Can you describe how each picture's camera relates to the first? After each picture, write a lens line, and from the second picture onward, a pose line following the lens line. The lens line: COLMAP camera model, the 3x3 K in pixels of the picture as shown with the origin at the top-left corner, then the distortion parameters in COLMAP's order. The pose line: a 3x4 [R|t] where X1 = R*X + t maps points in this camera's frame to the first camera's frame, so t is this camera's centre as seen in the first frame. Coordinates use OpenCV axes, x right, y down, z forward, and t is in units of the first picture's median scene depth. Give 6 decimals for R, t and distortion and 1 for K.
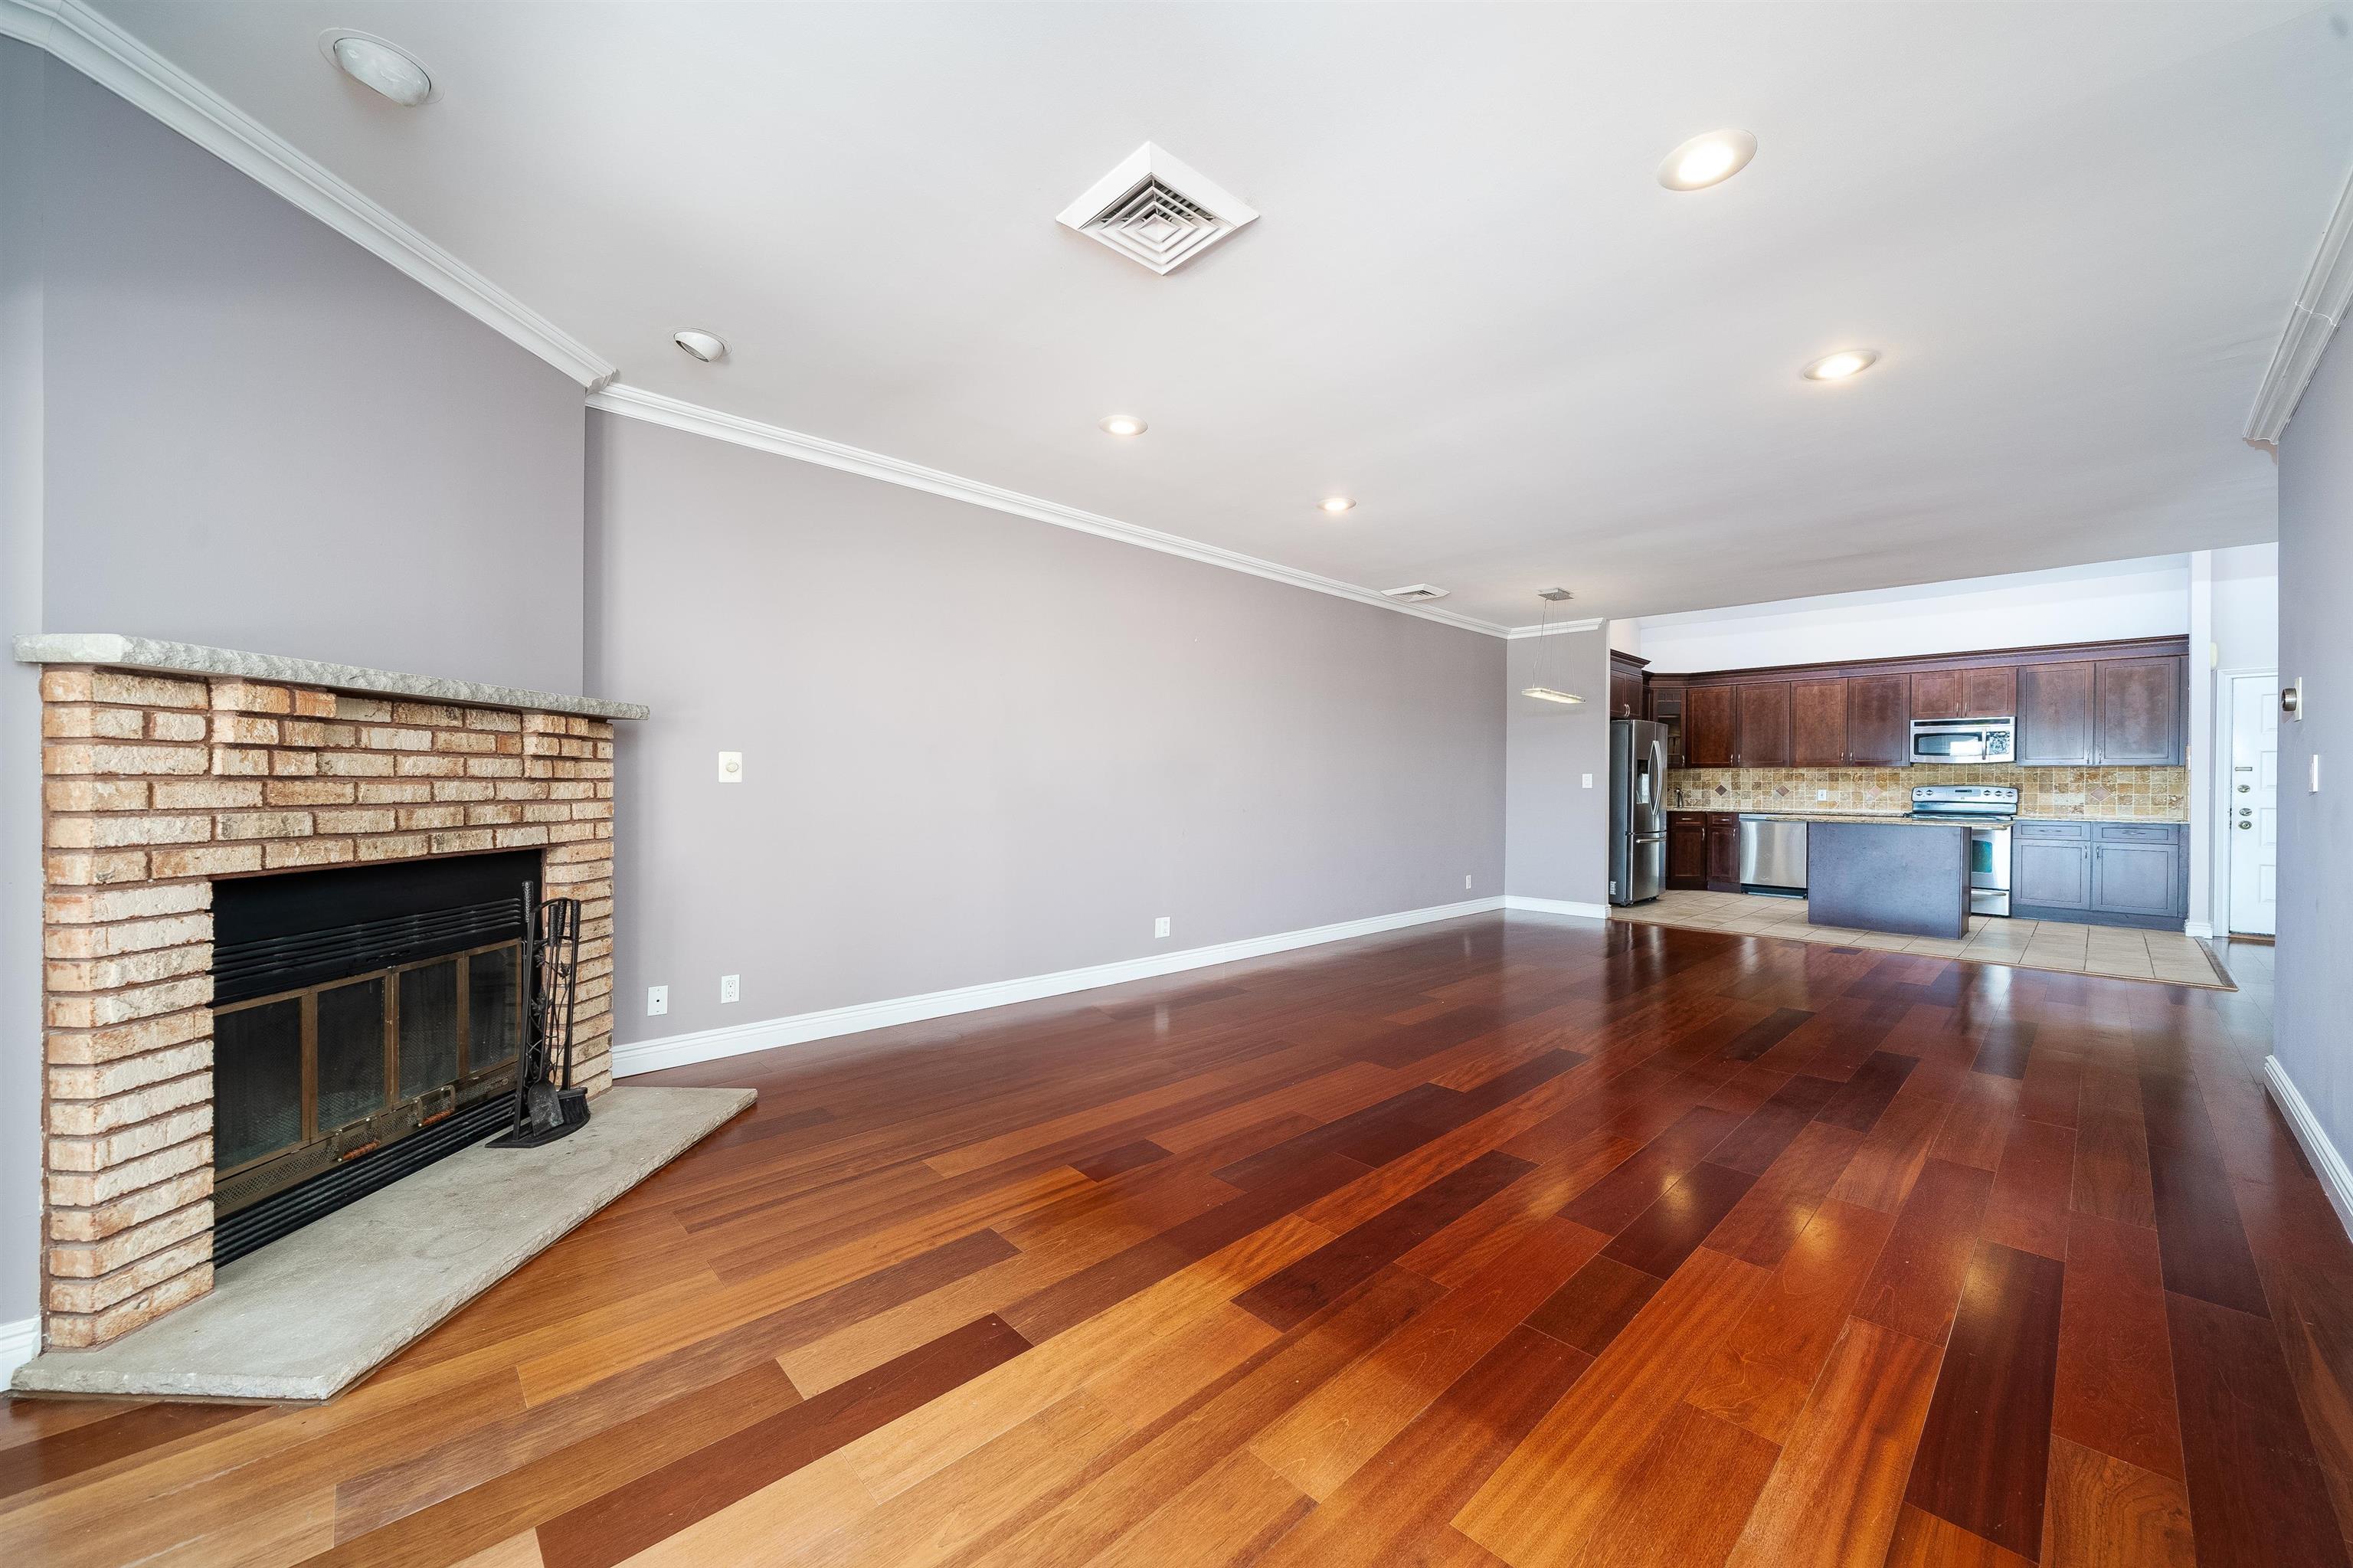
lens RADIAL K [[888.3, 0, 1164.0], [0, 888.3, 787.7], [0, 0, 1]] dist [-0.002101, -0.000059]
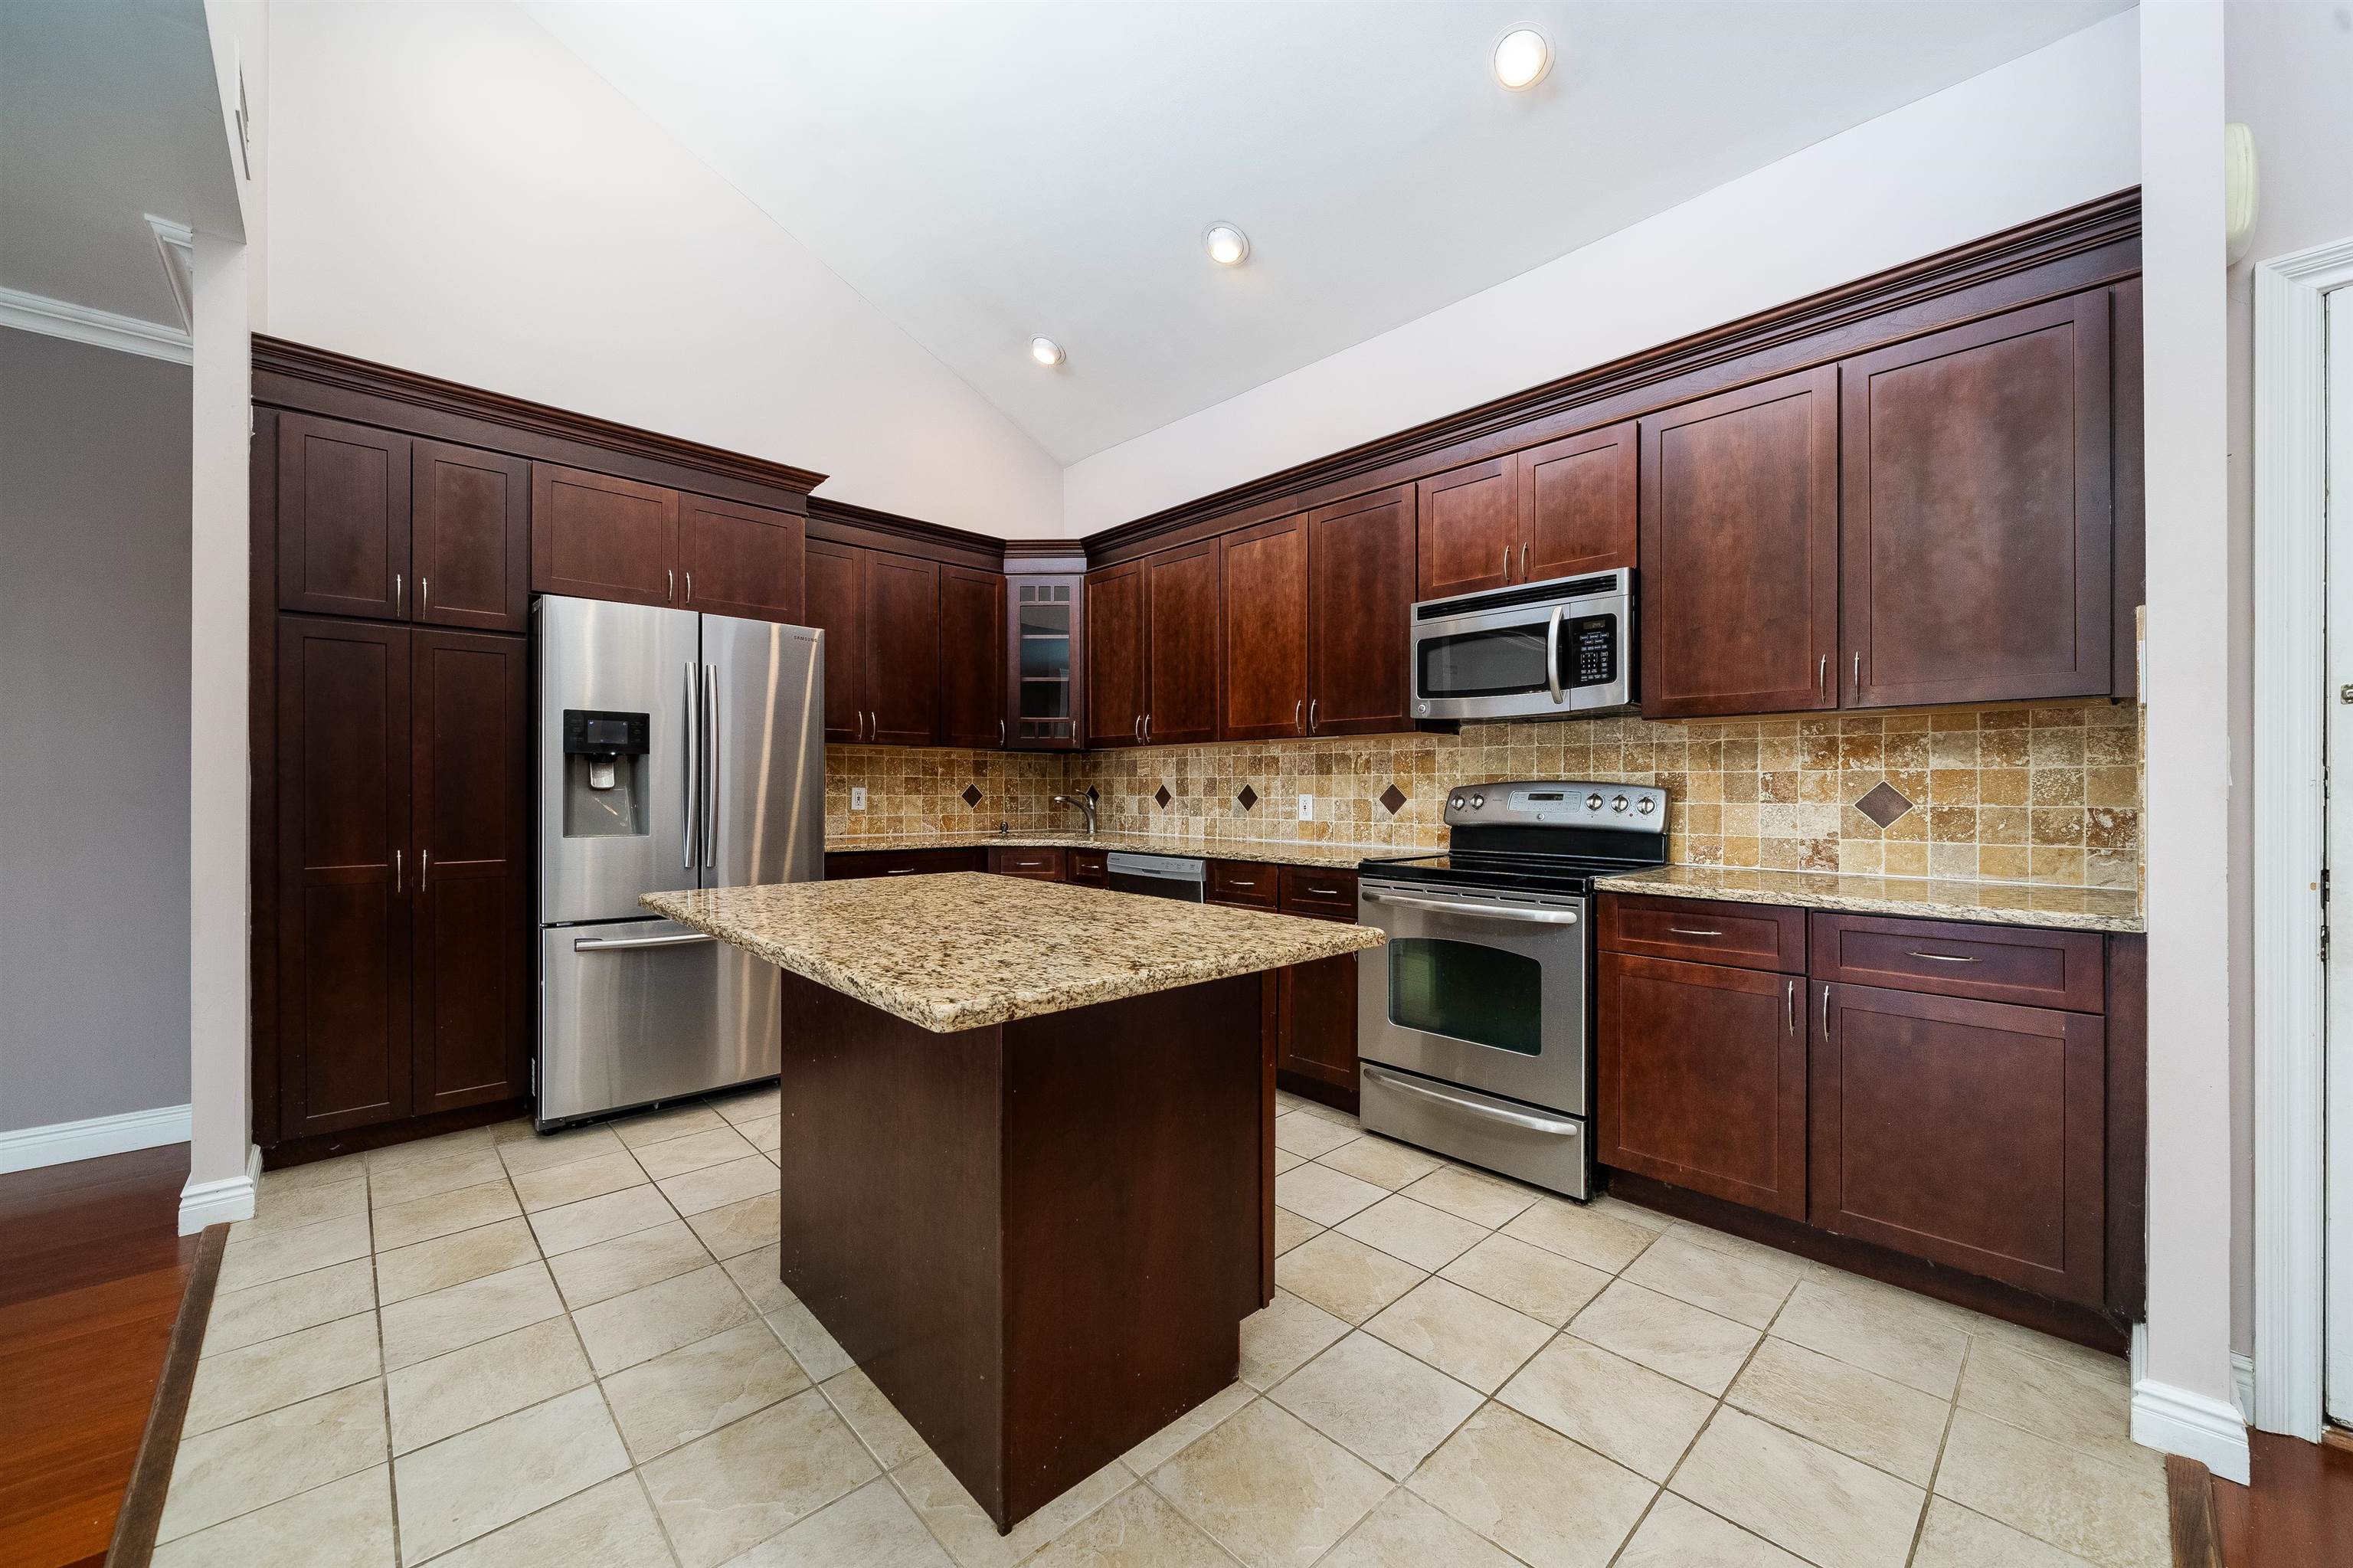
lens RADIAL K [[888.3, 0, 1188.8], [0, 888.3, 787.0], [0, 0, 1]] dist [-0.002101, -0.000059]
pose [[0.999962, -0.005806, 0.006520, 0.704638], [0.005865, 0.999943, -0.008967, 0.002423], [-0.006467, 0.009005, 0.999939, 0.598460]]
